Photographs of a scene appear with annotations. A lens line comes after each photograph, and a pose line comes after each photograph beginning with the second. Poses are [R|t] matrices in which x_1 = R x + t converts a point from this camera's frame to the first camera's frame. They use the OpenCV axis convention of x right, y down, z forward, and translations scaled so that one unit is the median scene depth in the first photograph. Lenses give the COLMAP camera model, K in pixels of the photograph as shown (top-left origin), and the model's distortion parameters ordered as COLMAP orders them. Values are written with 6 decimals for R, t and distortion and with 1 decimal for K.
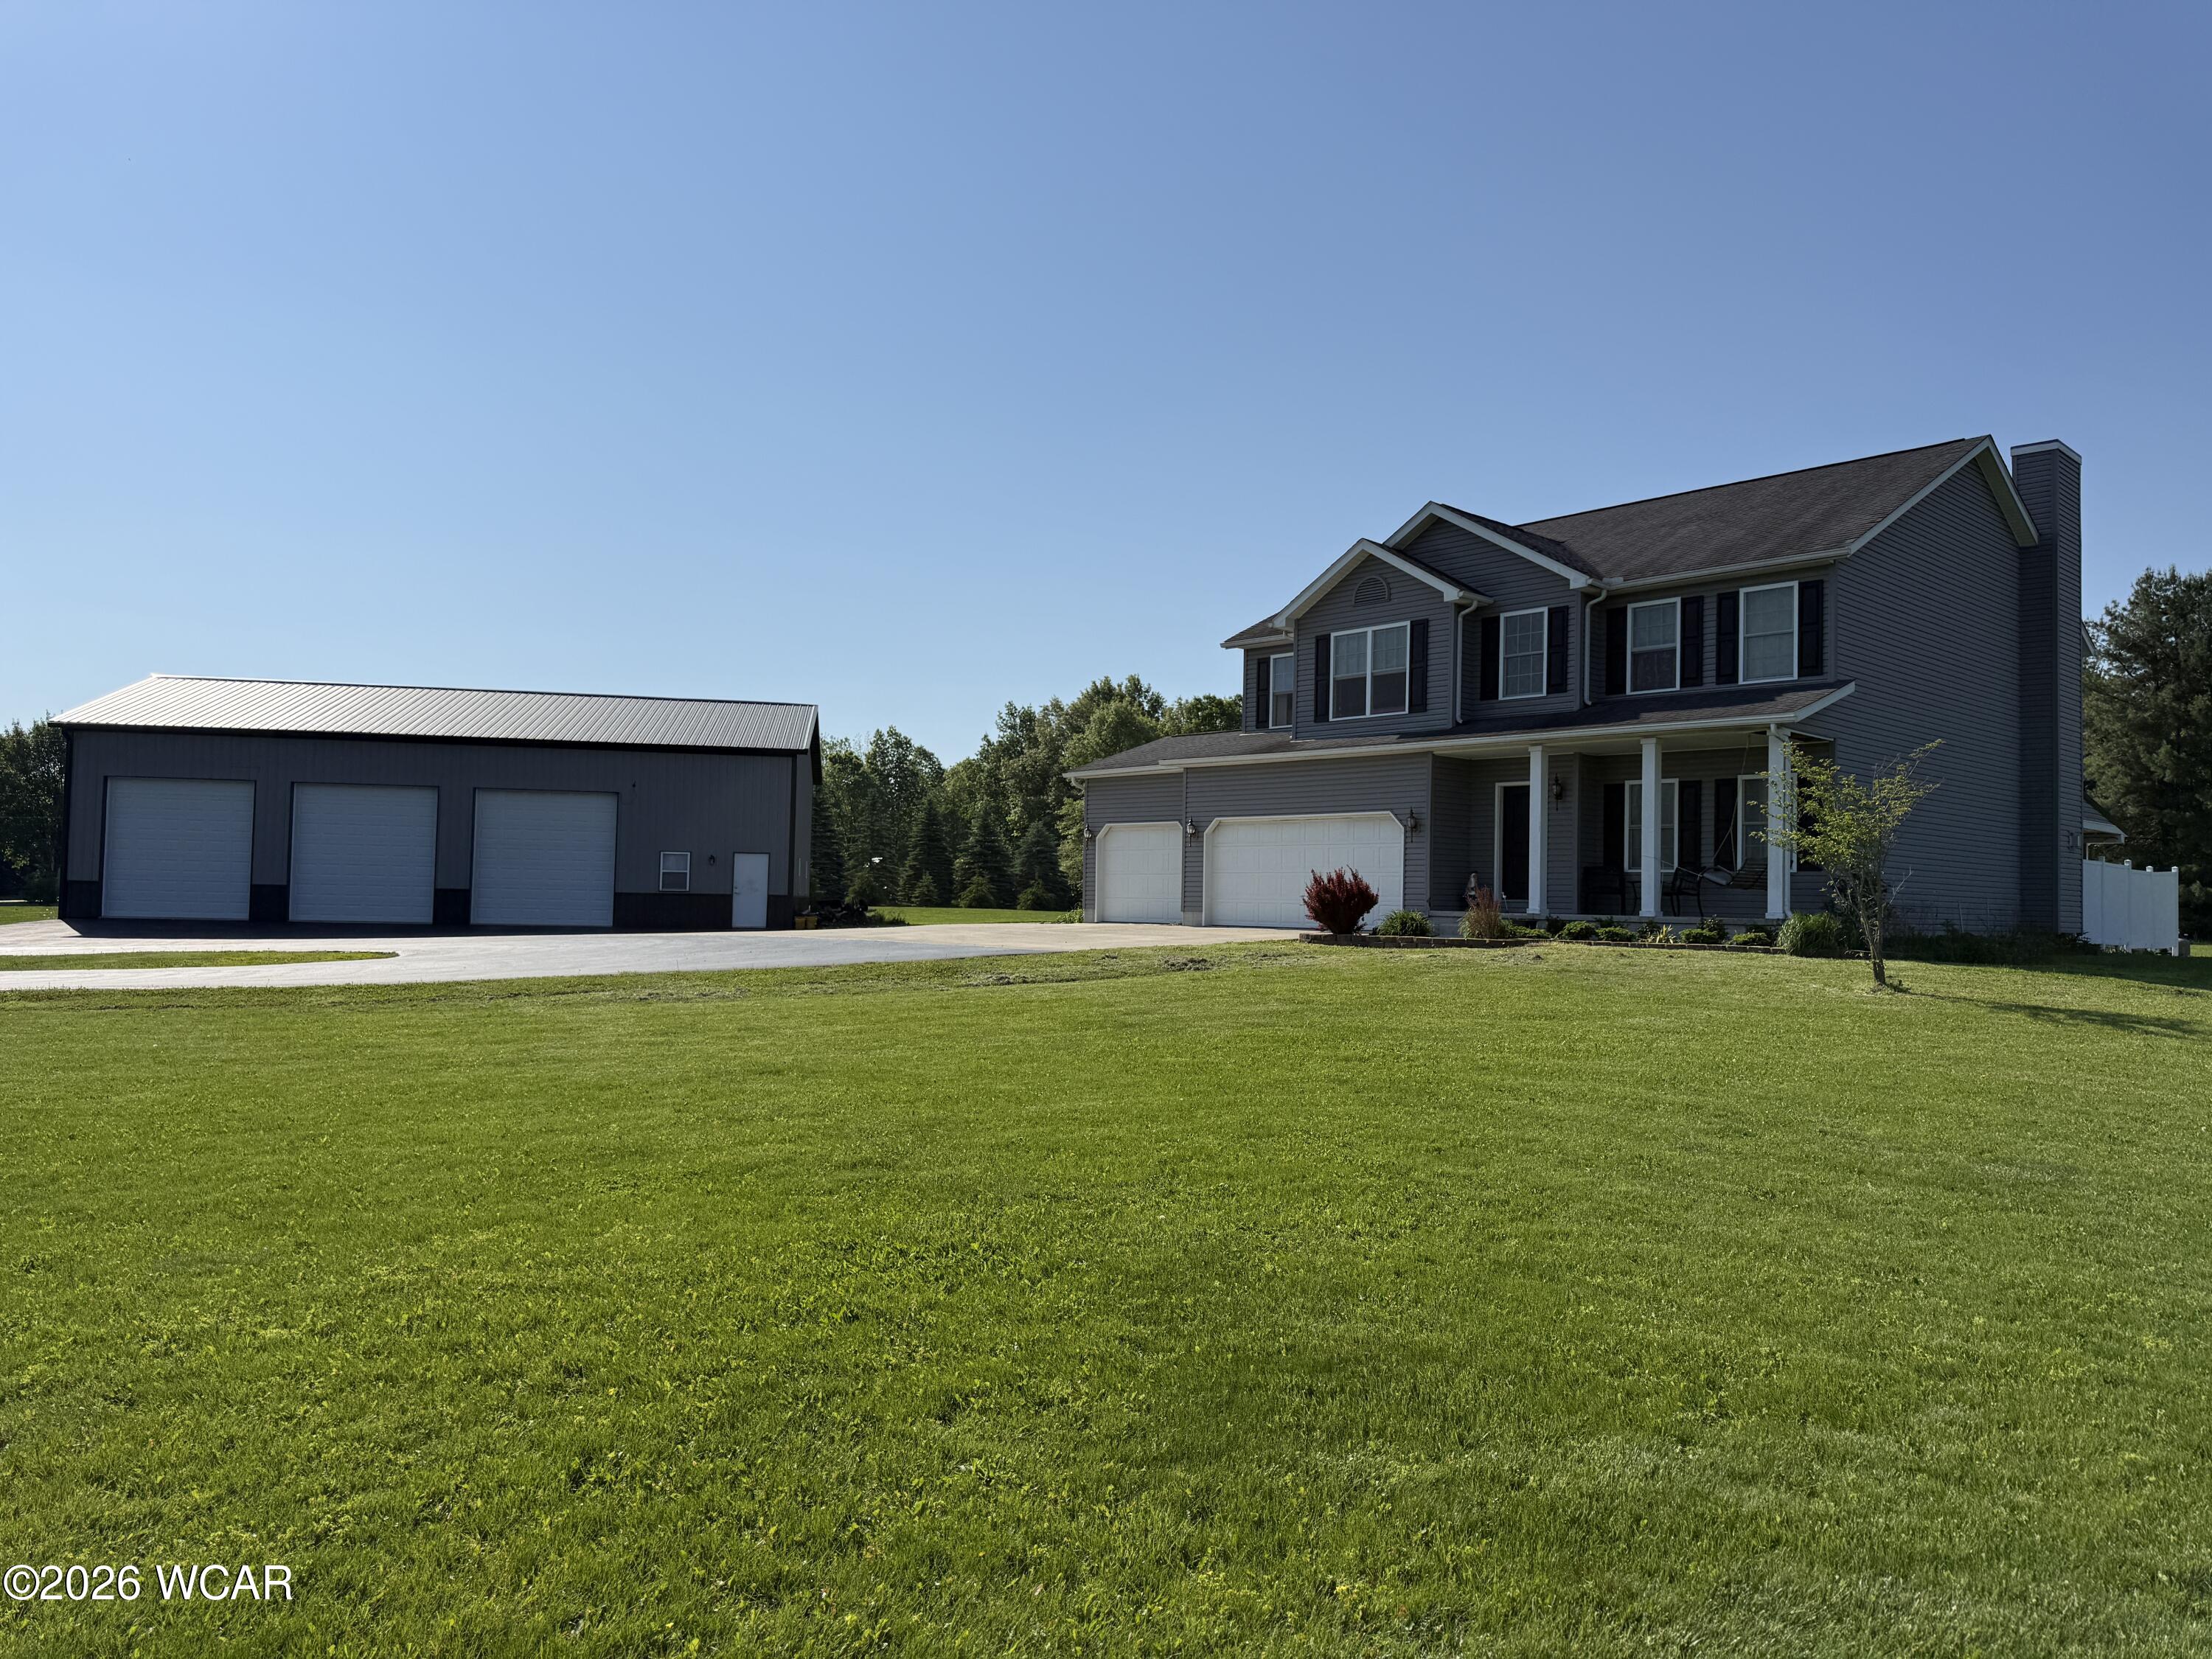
lens RADIAL K [[1563.6, 0, 1106.0], [0, 1563.6, 829.5], [0, 0, 1]] dist [0.211559, -0.387580]
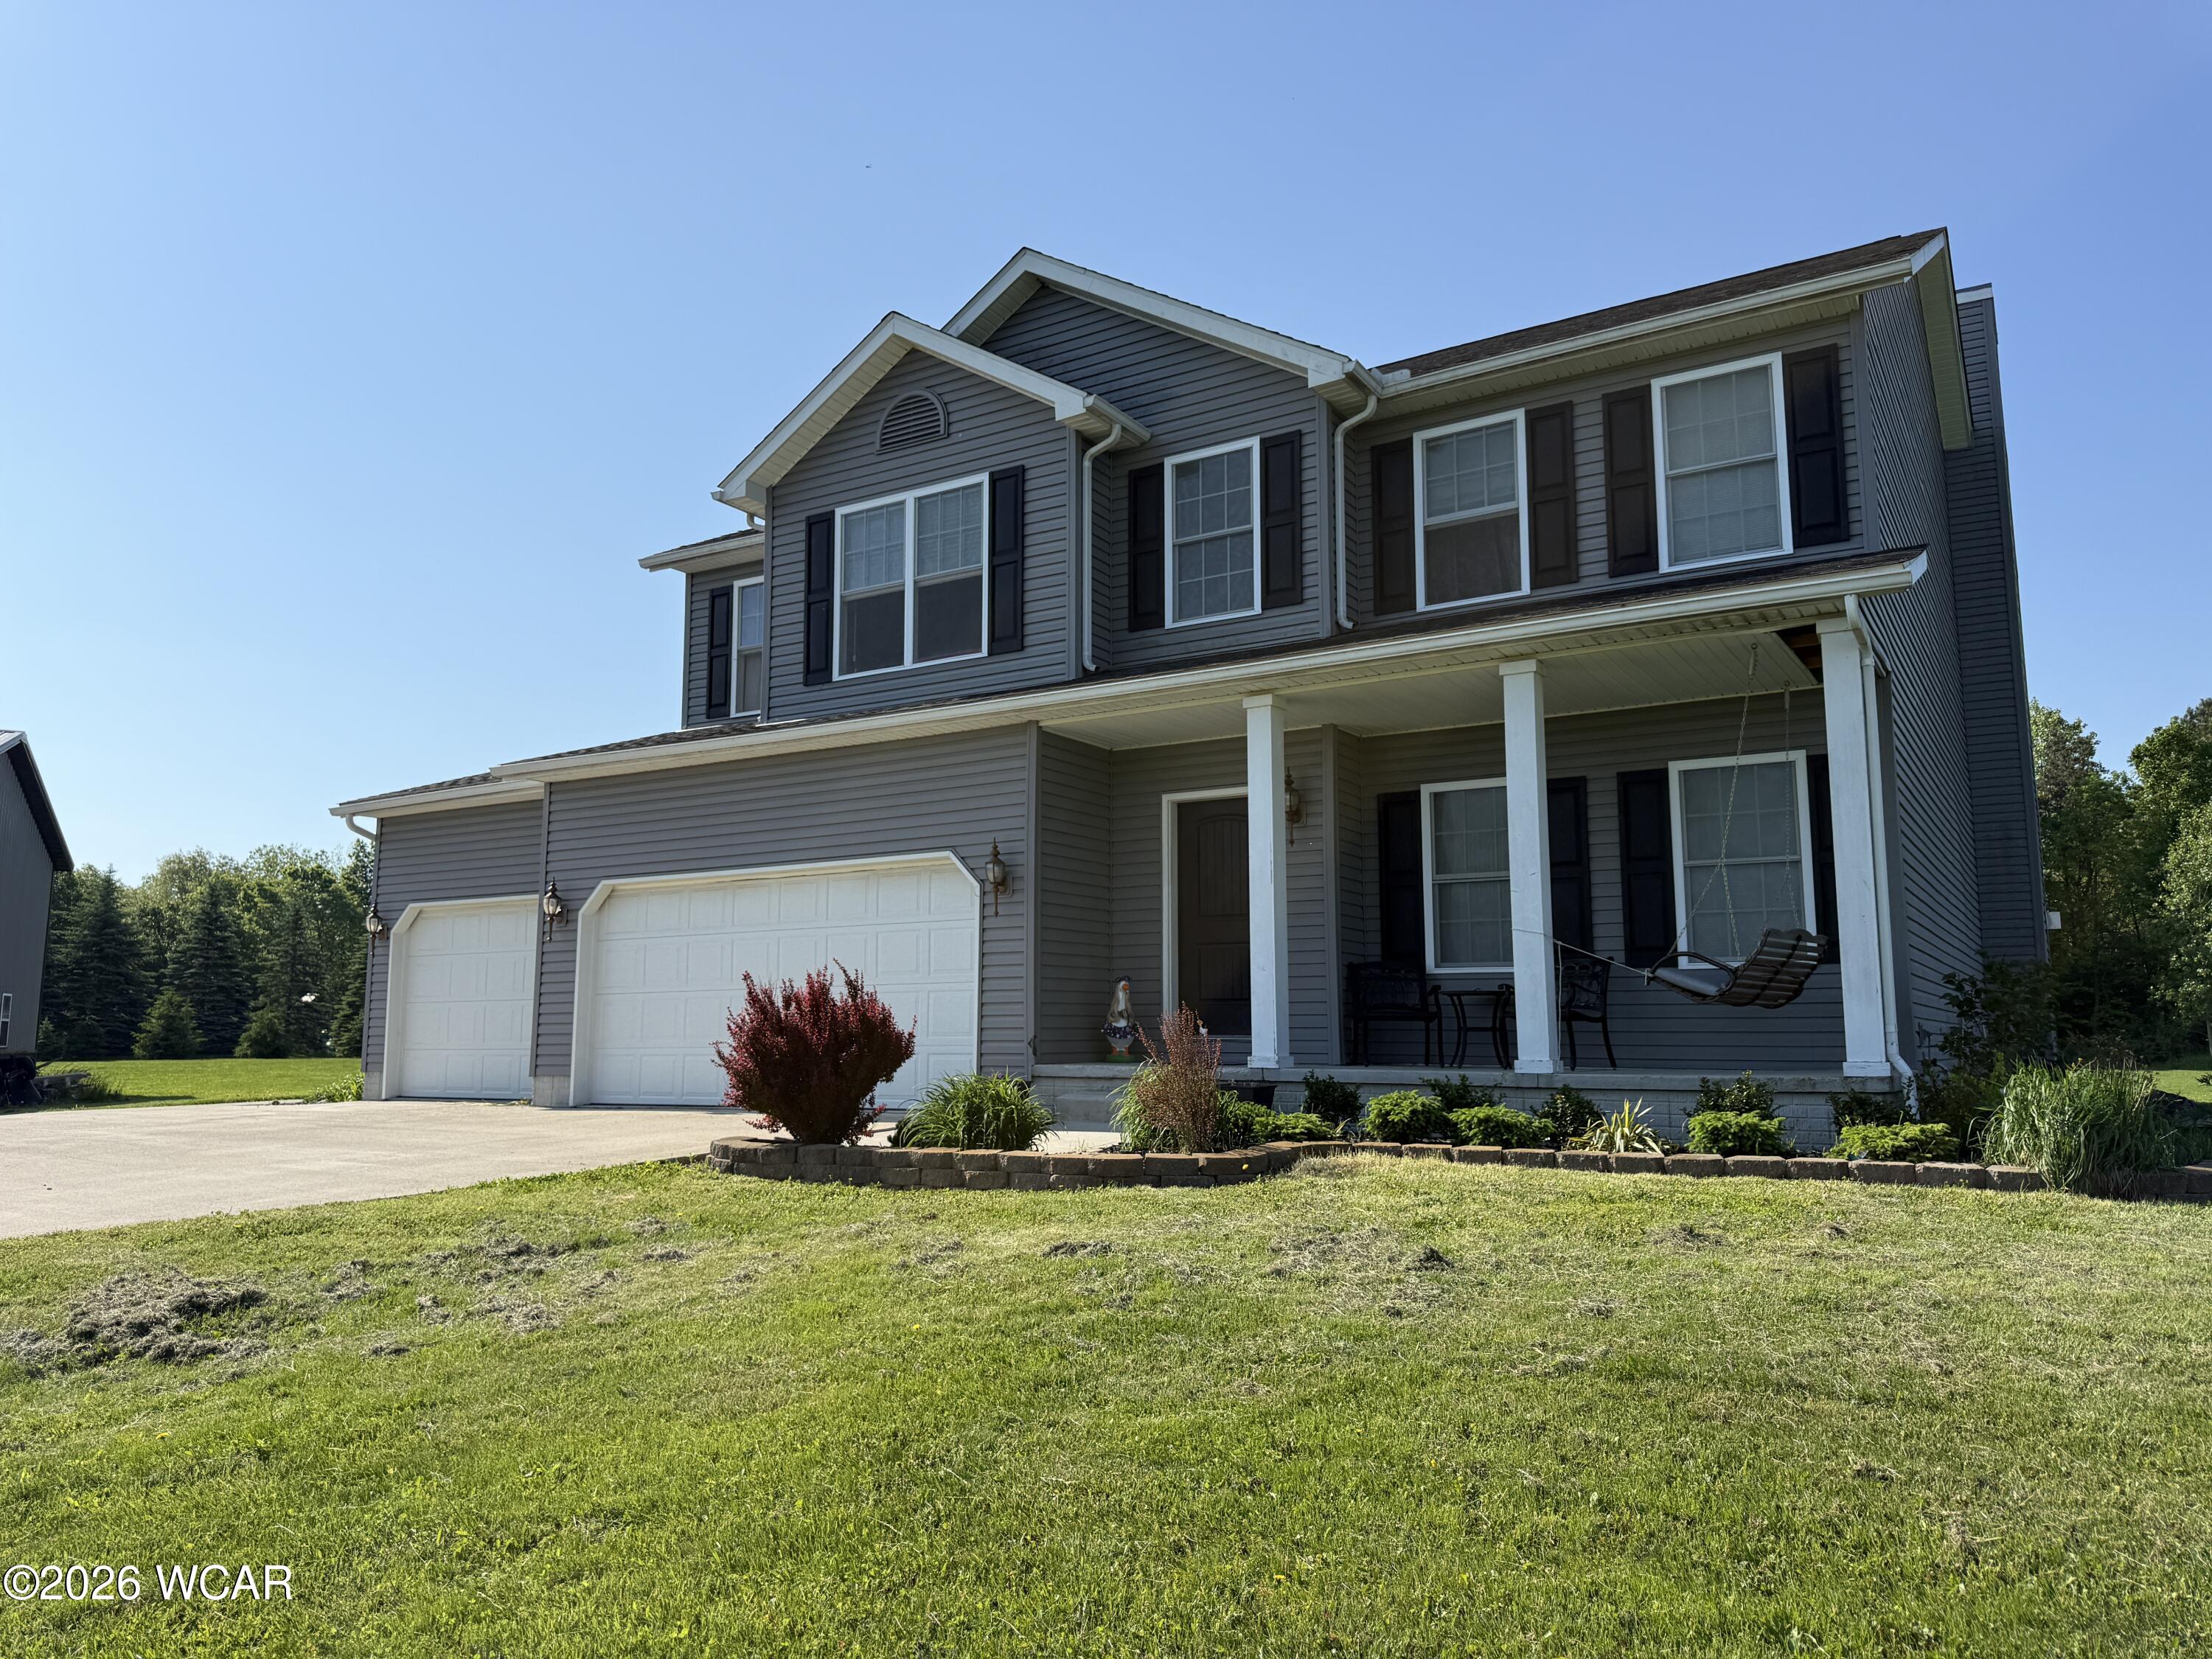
lens RADIAL K [[1563.6, 0, 1106.0], [0, 1563.6, 829.5], [0, 0, 1]] dist [0.211559, -0.387580]
pose [[0.965866, 0.013228, 0.258704, 0.104546], [0.008033, 0.996686, -0.080952, 0.020192], [-0.258918, 0.080267, 0.962558, 0.539524]]
